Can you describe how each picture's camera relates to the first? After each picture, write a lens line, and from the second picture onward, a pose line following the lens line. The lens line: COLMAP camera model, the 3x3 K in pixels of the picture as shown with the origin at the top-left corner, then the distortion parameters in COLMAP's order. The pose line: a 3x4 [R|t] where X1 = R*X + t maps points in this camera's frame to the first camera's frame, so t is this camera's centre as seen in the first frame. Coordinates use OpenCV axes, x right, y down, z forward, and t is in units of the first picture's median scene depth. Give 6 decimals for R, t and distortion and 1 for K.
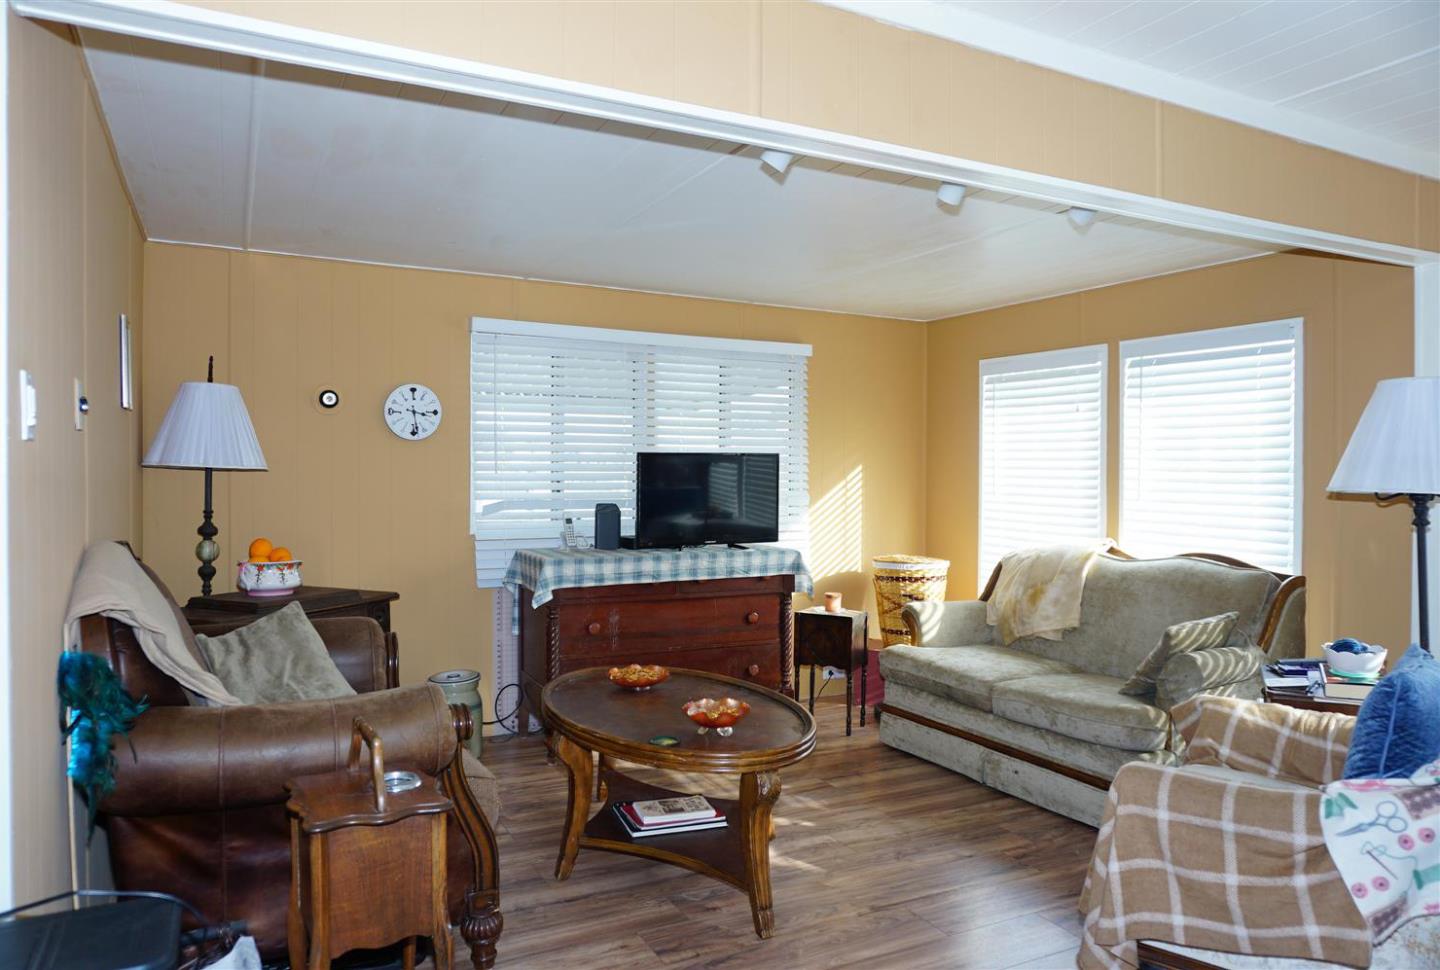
lens RADIAL K [[995.7, 0, 720.0], [0, 995.7, 485.0], [0, 0, 1]] dist [-0.000688, 0.000983]
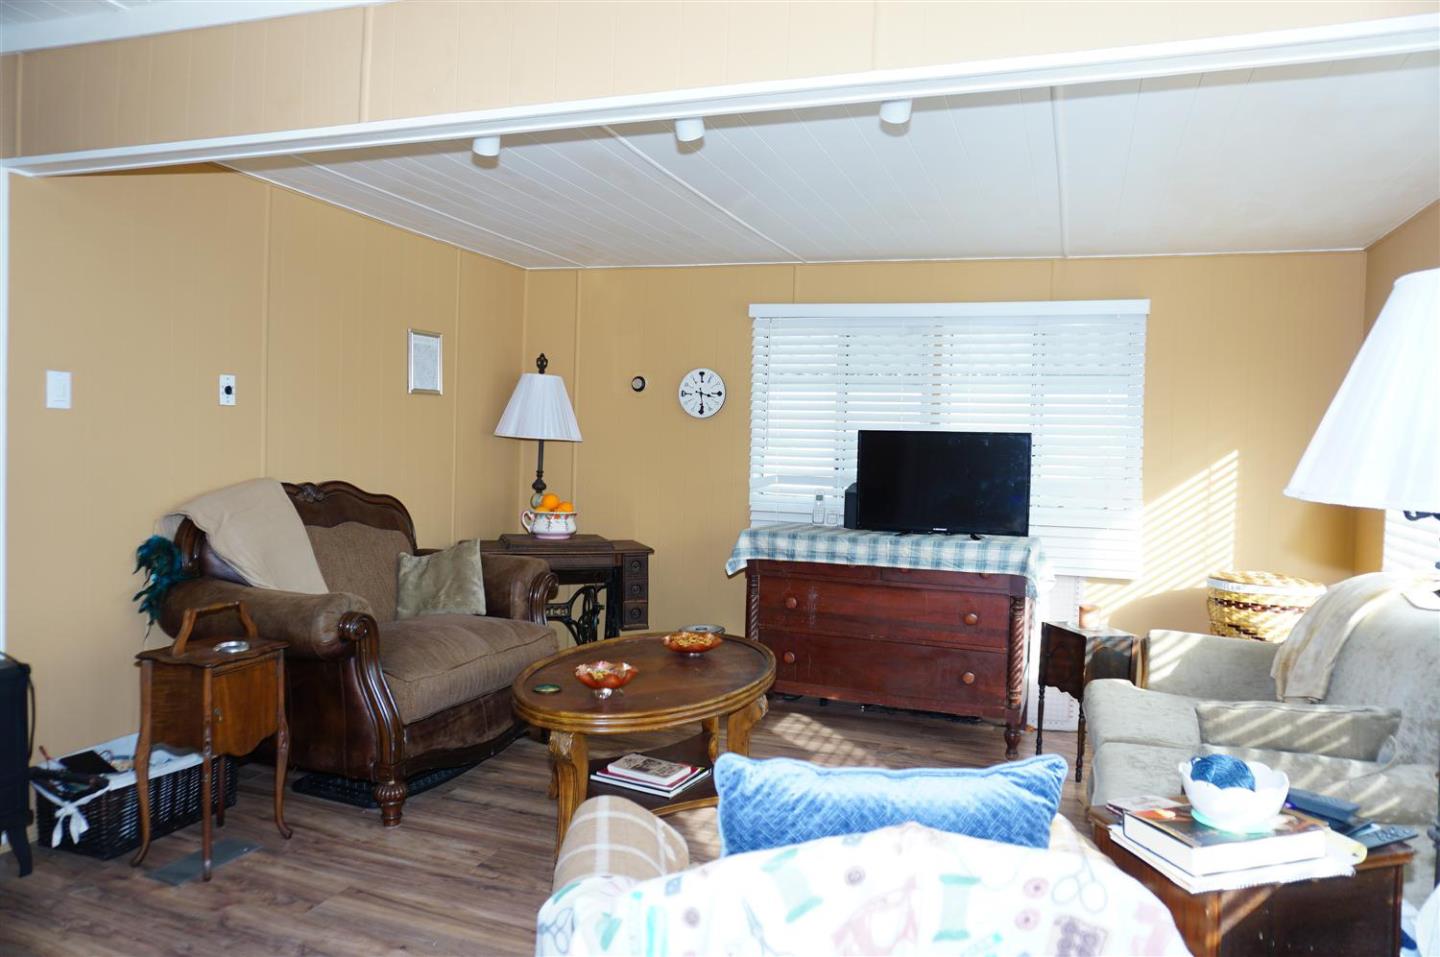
lens RADIAL K [[1016.0, 0, 718.2], [0, 1016.0, 443.9], [0, 0, 1]] dist [-0.031931, -0.000623]
pose [[0.666999, 0.017644, -0.744850, 0.565734], [-0.033651, 0.999413, -0.006460, -0.008489], [0.744299, 0.029374, 0.667201, 0.237537]]
